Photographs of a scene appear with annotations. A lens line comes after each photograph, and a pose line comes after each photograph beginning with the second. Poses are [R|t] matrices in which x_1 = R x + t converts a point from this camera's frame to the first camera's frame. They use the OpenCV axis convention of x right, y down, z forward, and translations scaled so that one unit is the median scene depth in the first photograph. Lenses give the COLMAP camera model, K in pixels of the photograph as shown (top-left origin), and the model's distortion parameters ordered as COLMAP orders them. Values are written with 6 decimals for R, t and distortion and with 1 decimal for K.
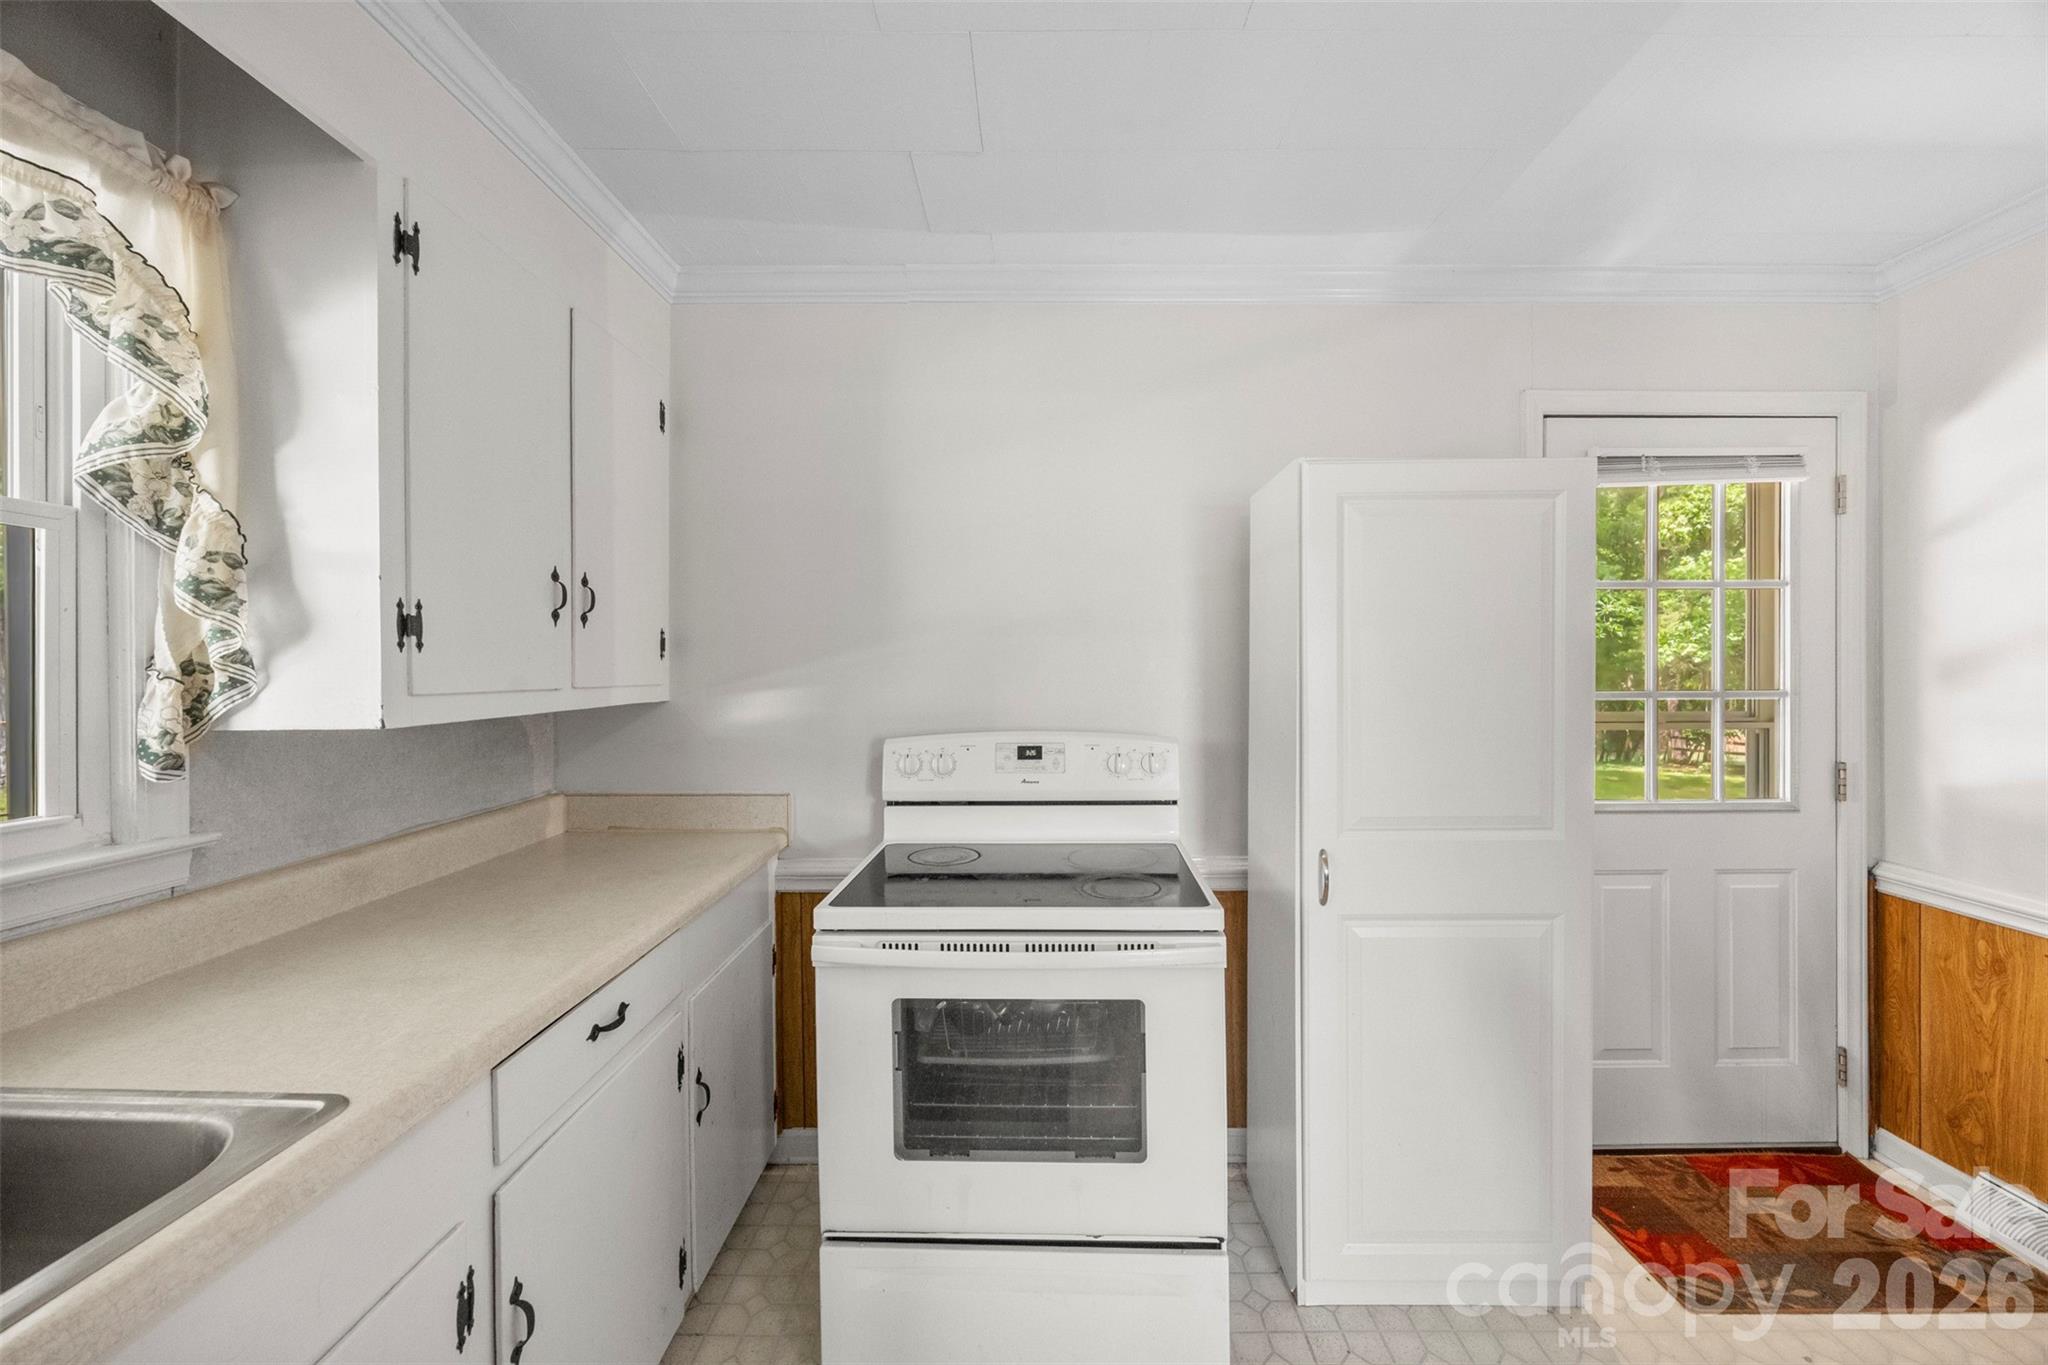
lens RADIAL K [[779.3, 0, 1038.1], [0, 779.3, 673.6], [0, 0, 1]] dist [-0.004060, 0.000283]
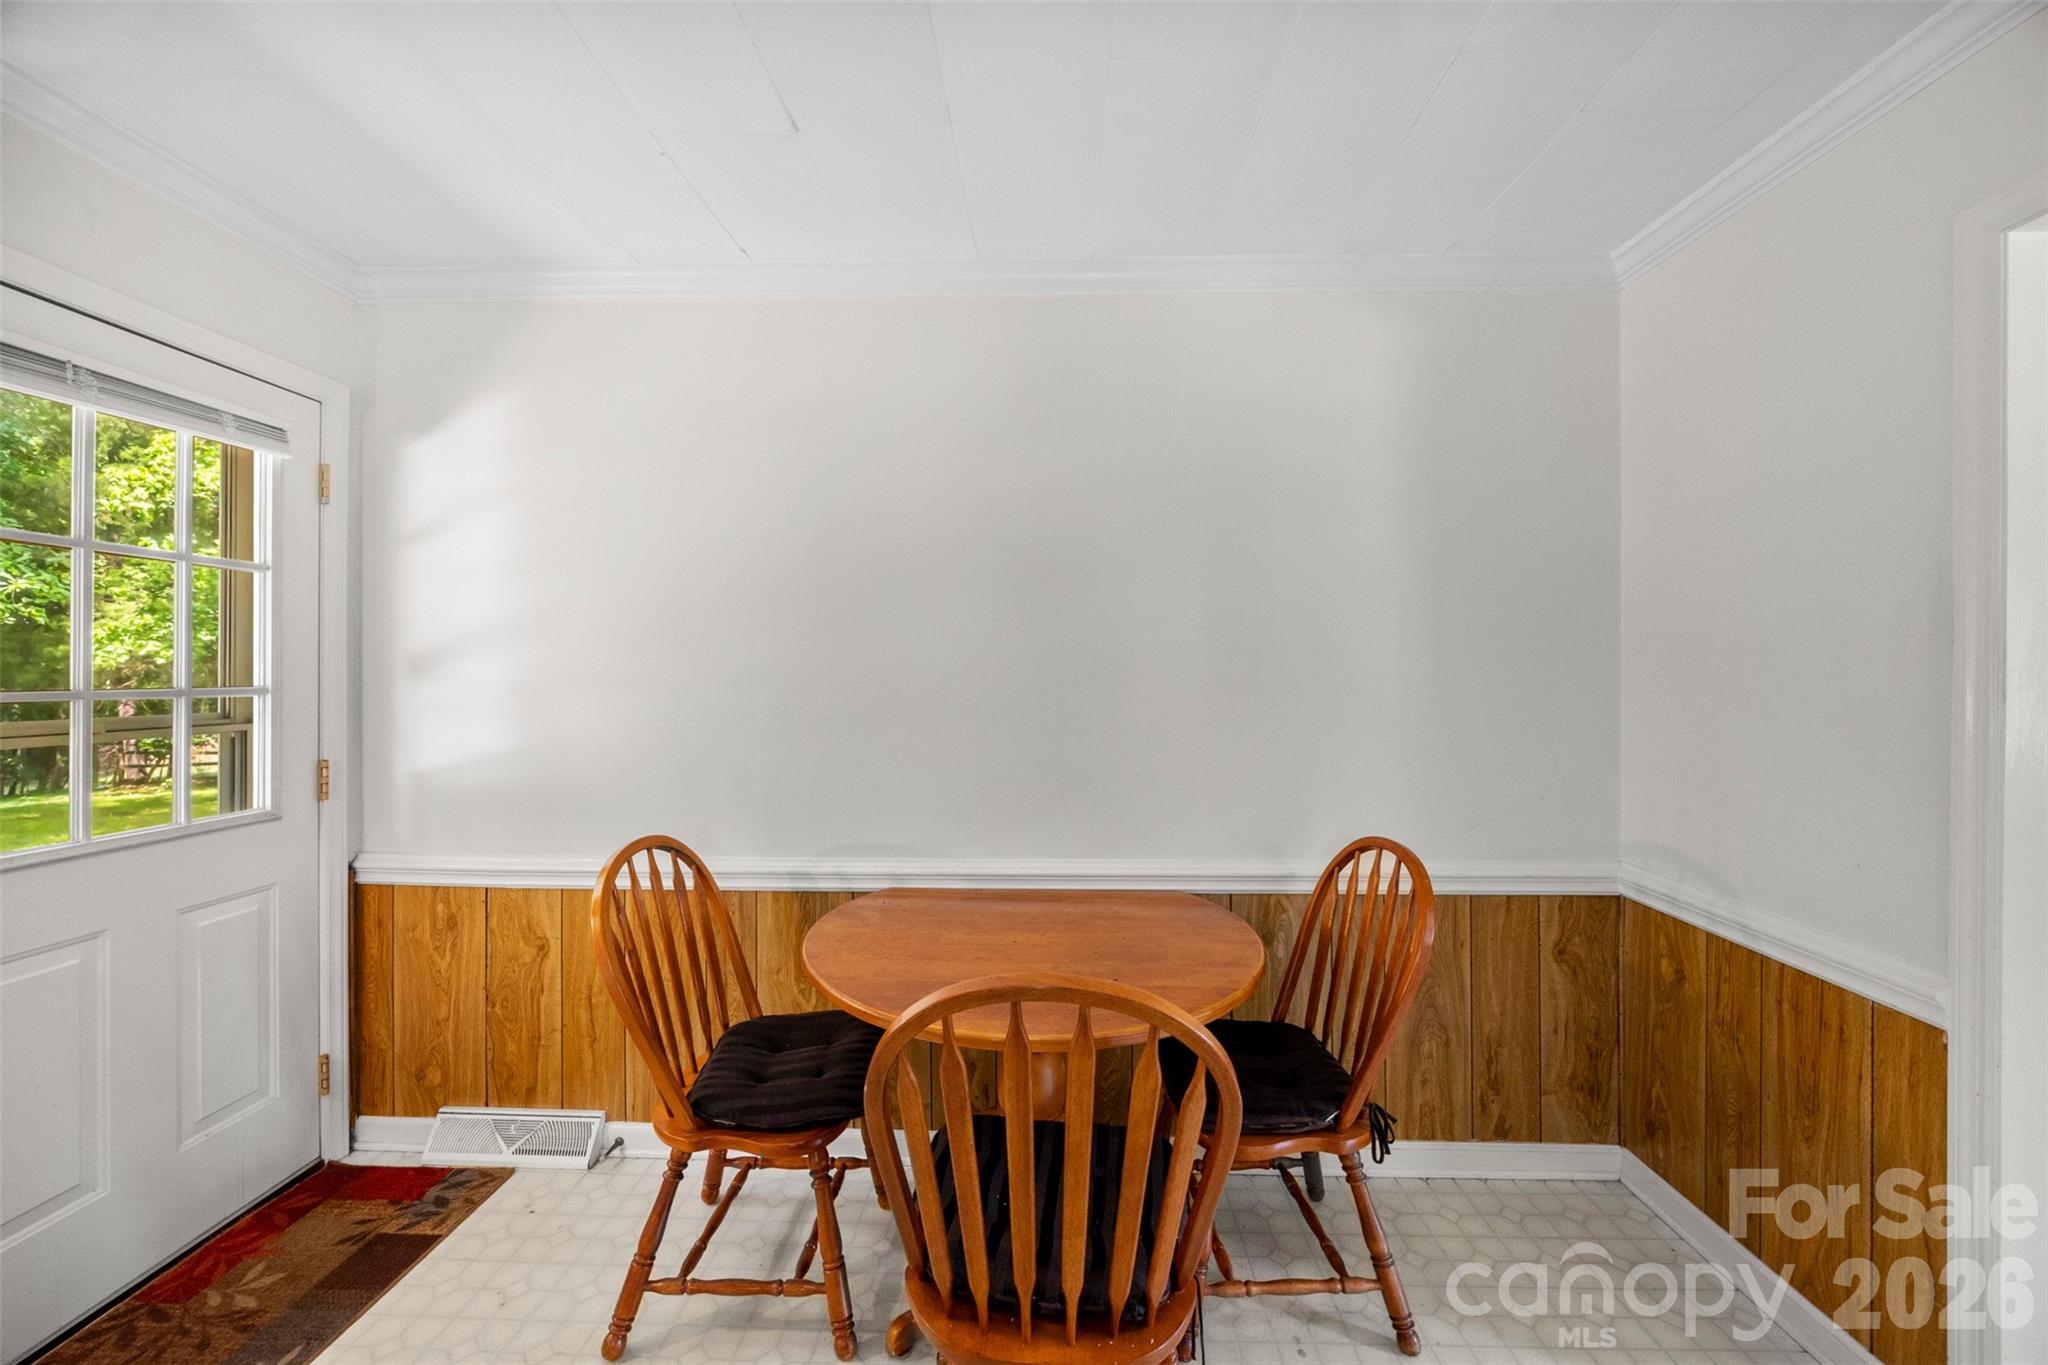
lens RADIAL K [[779.3, 0, 1026.0], [0, 779.3, 668.7], [0, 0, 1]] dist [-0.004060, 0.000283]
pose [[0.027623, 0.007569, 0.999590, 0.096114], [0.003264, 0.999965, -0.007662, 0.011794], [-0.999613, 0.003474, 0.027597, 0.103768]]
